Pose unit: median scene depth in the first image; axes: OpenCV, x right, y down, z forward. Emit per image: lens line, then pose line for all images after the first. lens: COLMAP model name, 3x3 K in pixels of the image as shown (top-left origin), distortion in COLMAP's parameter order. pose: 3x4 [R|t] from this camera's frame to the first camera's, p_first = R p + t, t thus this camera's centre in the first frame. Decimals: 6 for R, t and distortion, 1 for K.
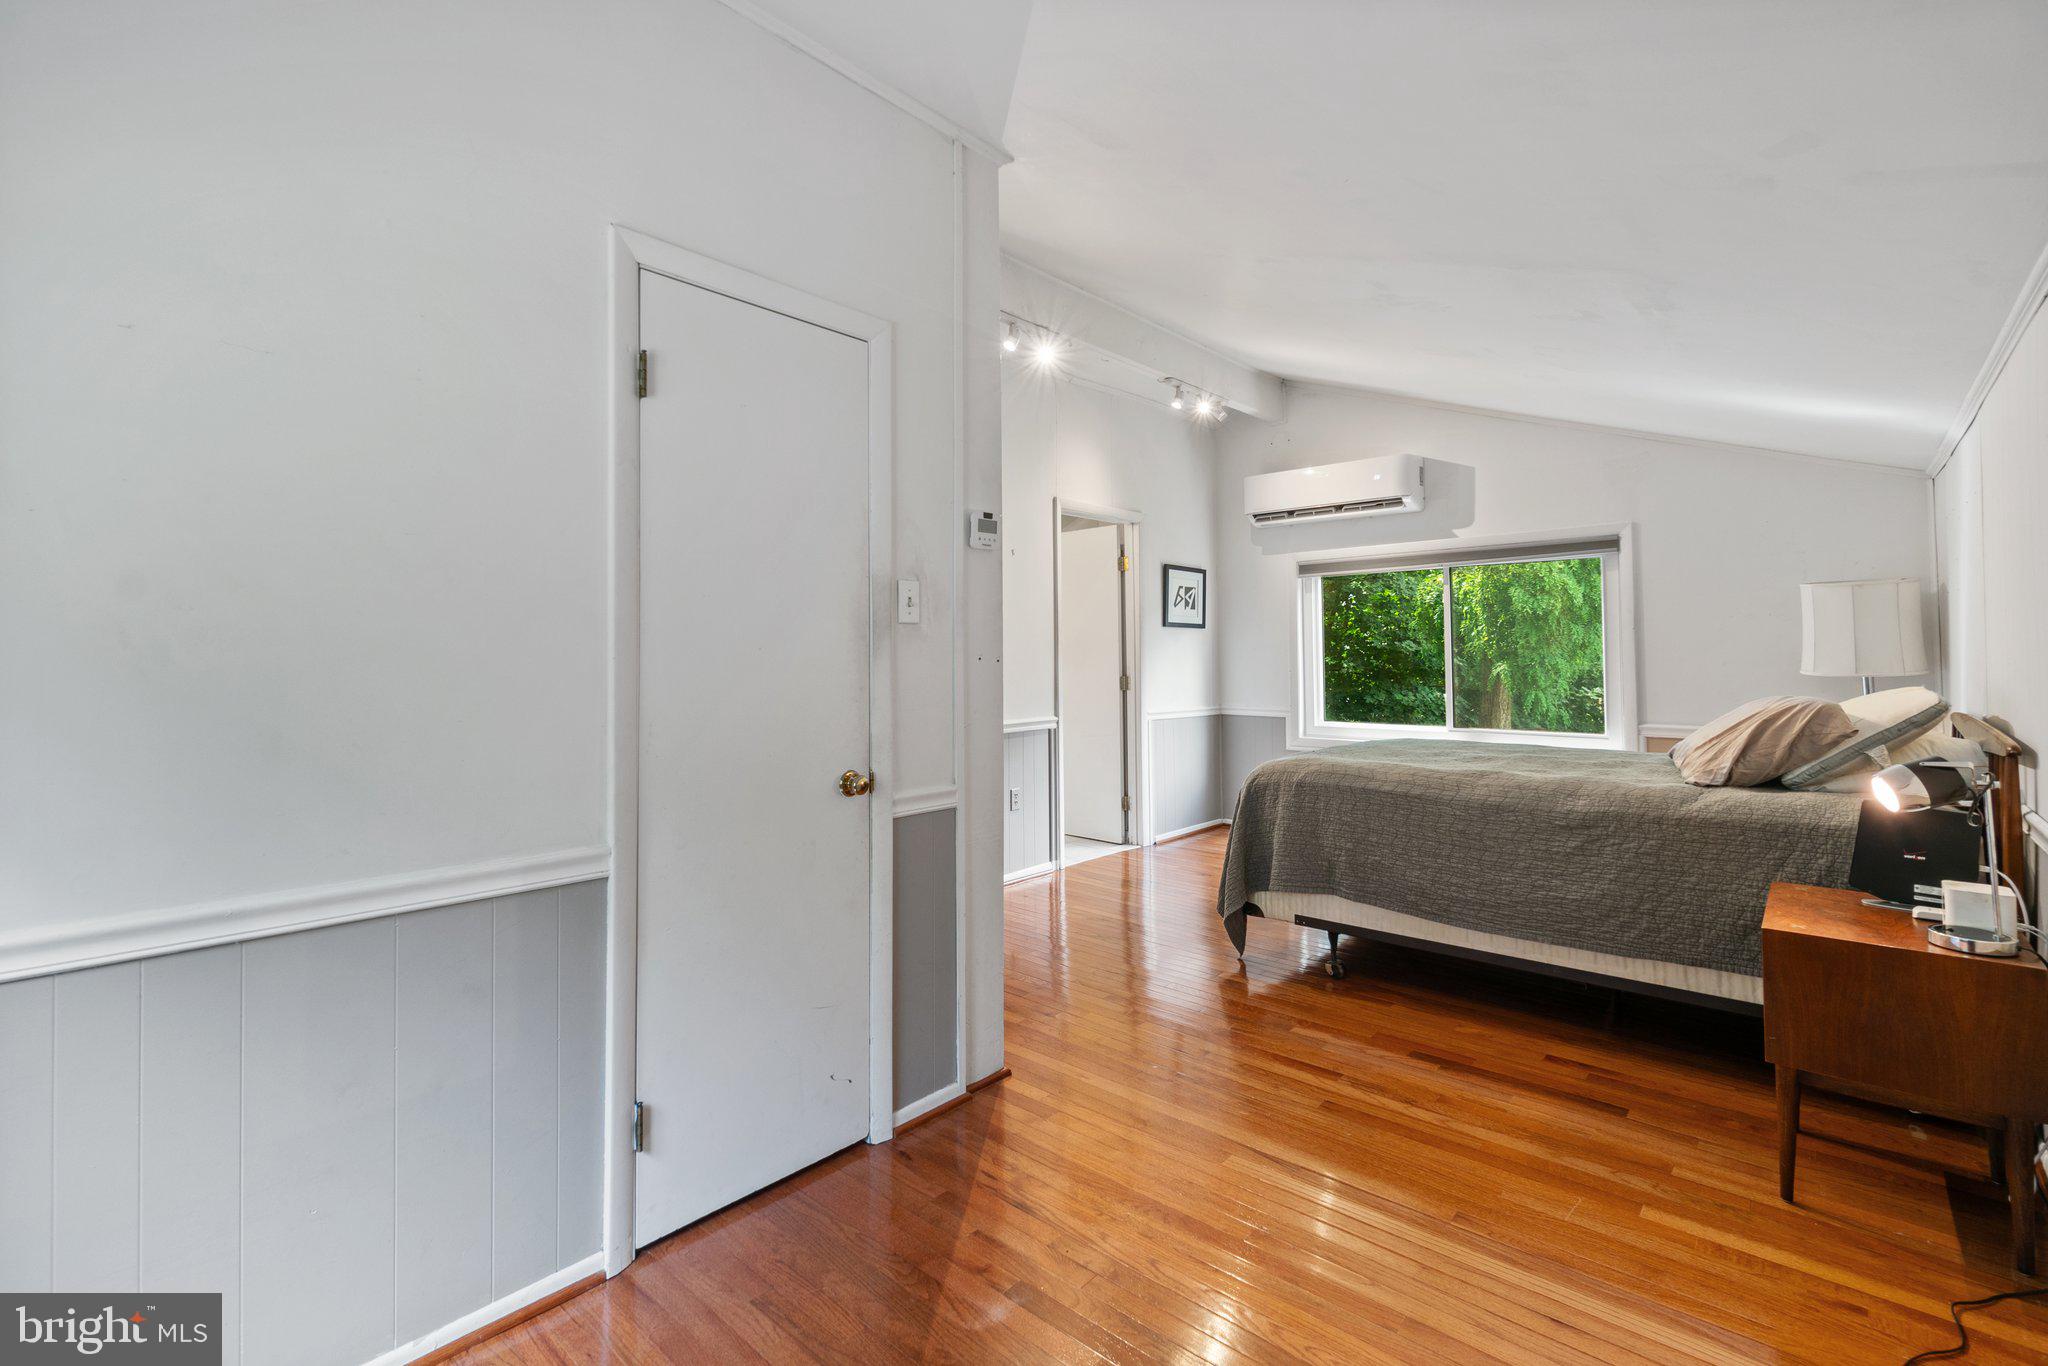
lens RADIAL K [[929.4, 0, 992.3], [0, 929.4, 653.0], [0, 0, 1]] dist [0.003066, 0.000060]
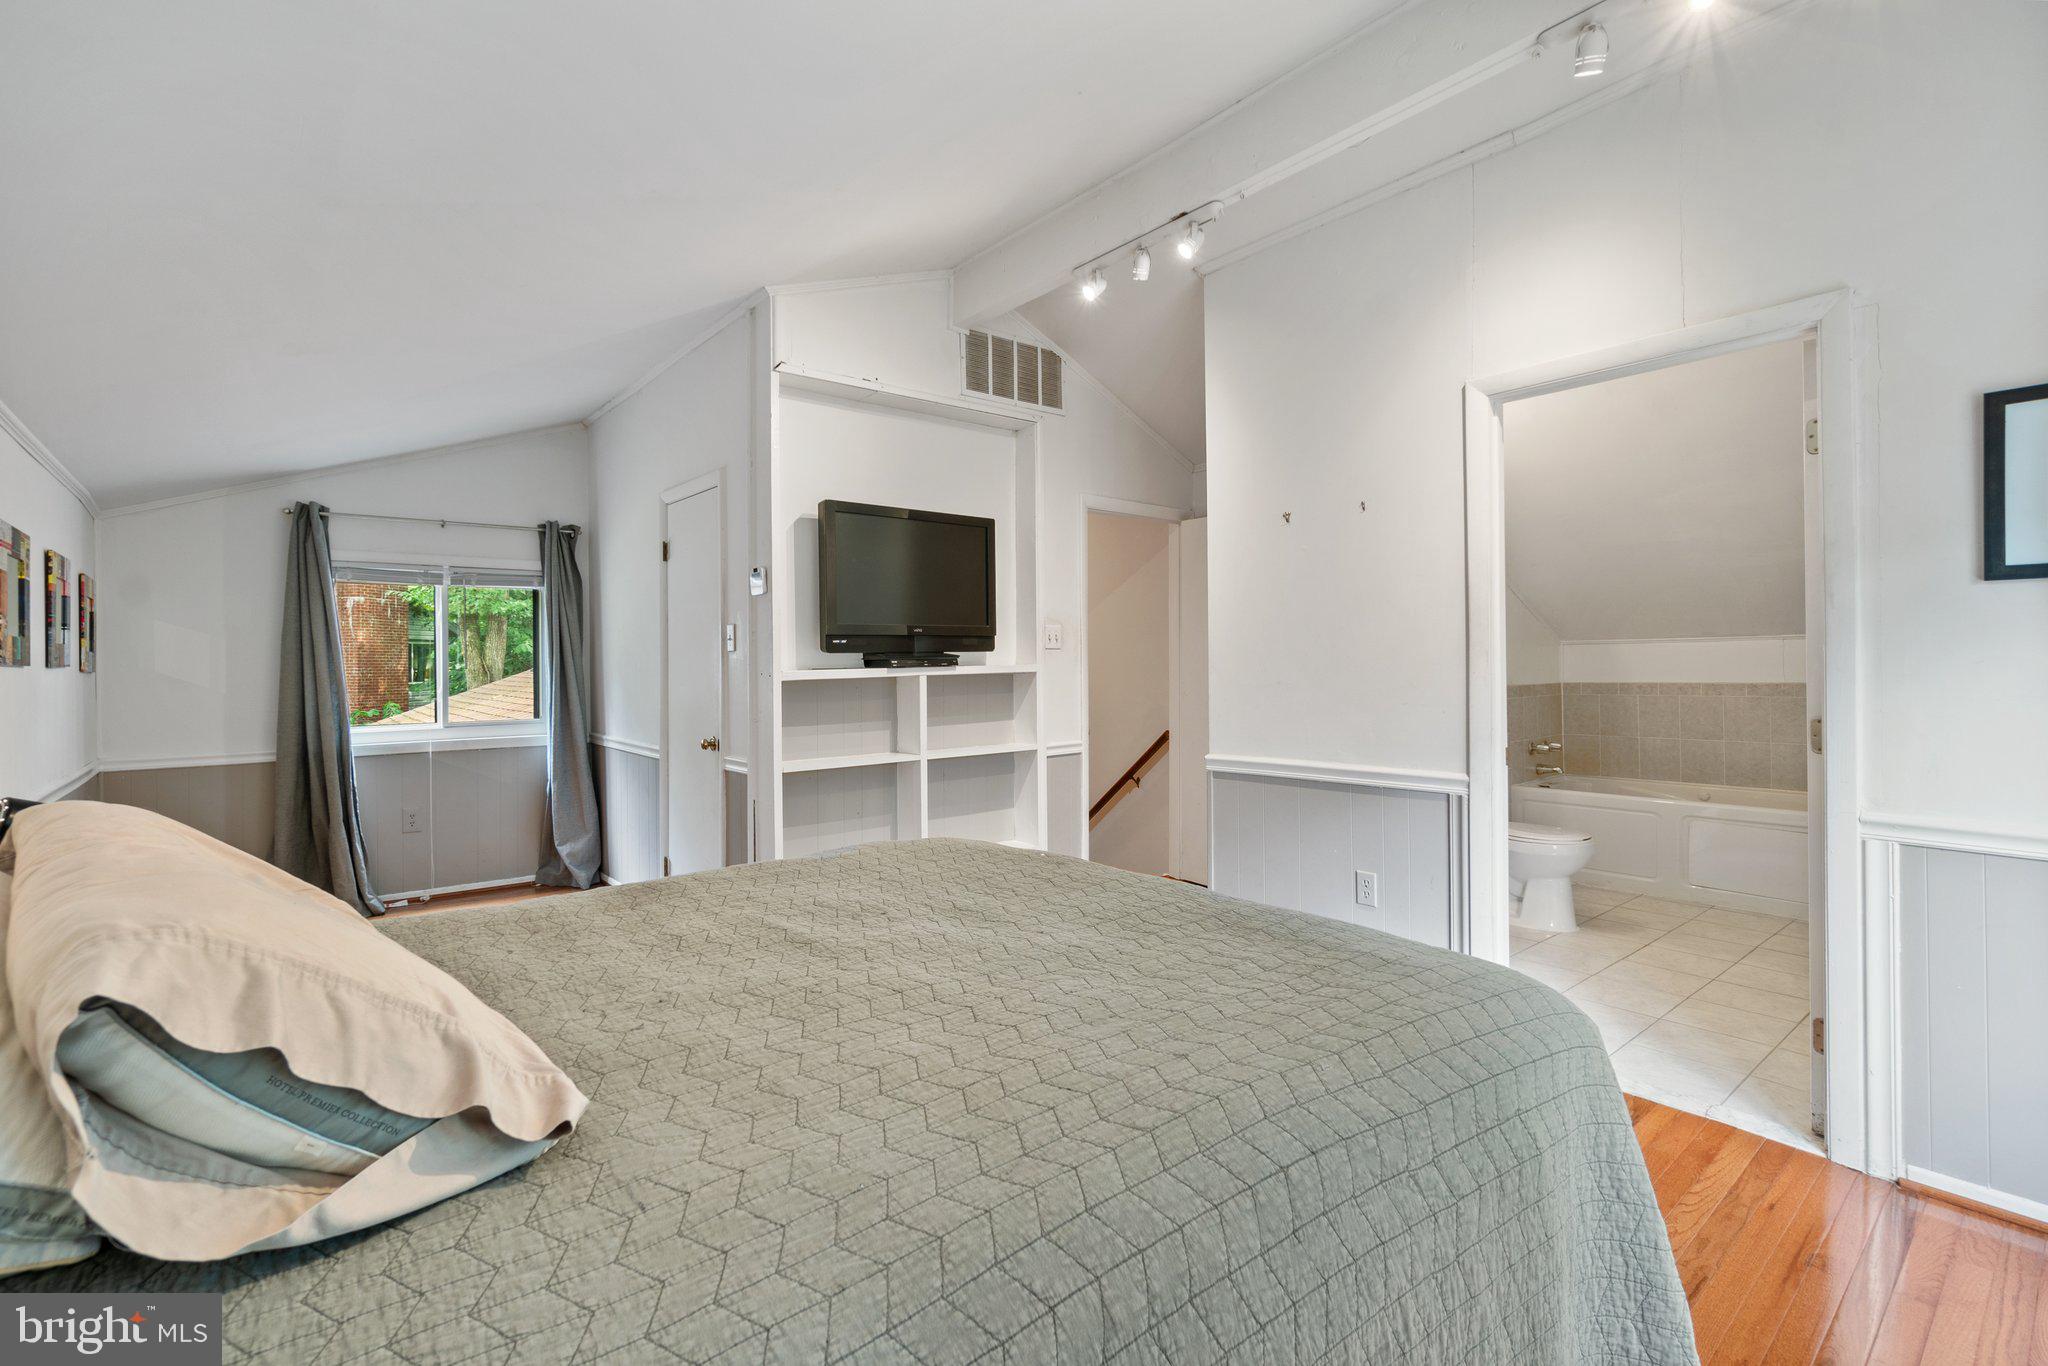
lens RADIAL K [[929.4, 0, 992.3], [0, 929.4, 653.0], [0, 0, 1]] dist [0.003066, 0.000060]
pose [[-0.163805, -0.008157, -0.986459, 0.671731], [0.012048, 0.999875, -0.010269, -0.002832], [0.986419, -0.013567, -0.163686, 0.809238]]
